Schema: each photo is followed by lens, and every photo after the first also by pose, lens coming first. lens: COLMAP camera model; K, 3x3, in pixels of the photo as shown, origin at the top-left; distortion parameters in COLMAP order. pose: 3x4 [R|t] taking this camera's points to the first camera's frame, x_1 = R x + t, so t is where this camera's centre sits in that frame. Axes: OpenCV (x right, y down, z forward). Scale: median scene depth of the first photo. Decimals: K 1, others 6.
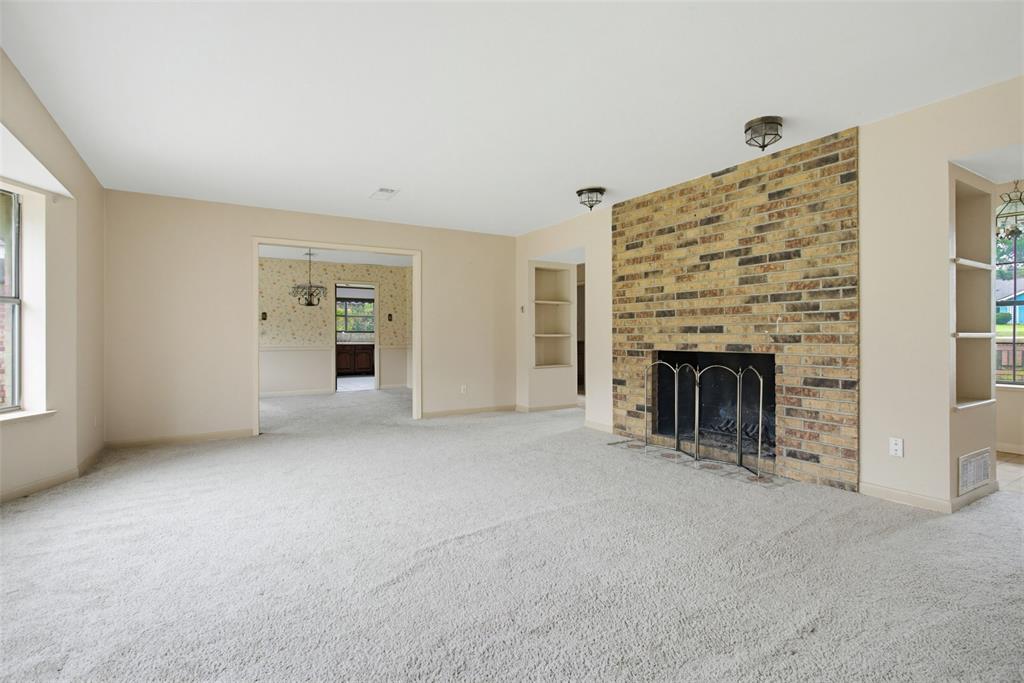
lens RADIAL K [[497.0, 0, 507.8], [0, 497.0, 339.4], [0, 0, 1]] dist [0.001502, 0.000099]
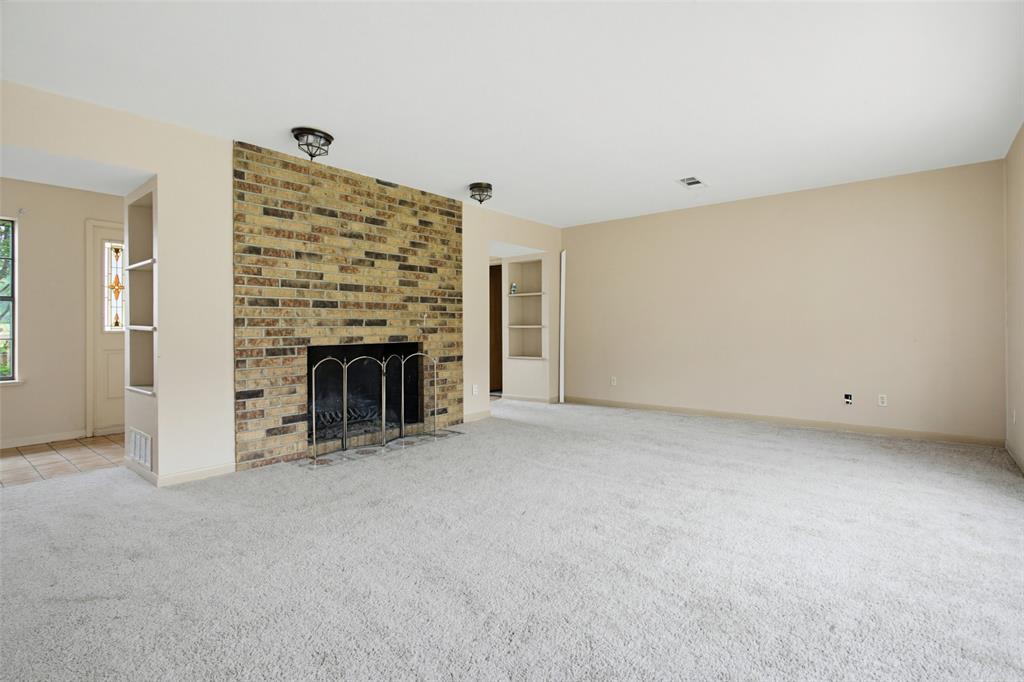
lens RADIAL K [[497.0, 0, 513.3], [0, 497.0, 332.1], [0, 0, 1]] dist [0.001502, 0.000099]
pose [[-0.333949, -0.001776, 0.942589, -0.696413], [0.017836, 0.999807, 0.008203, -0.003143], [-0.942422, 0.019552, -0.333853, 1.065602]]
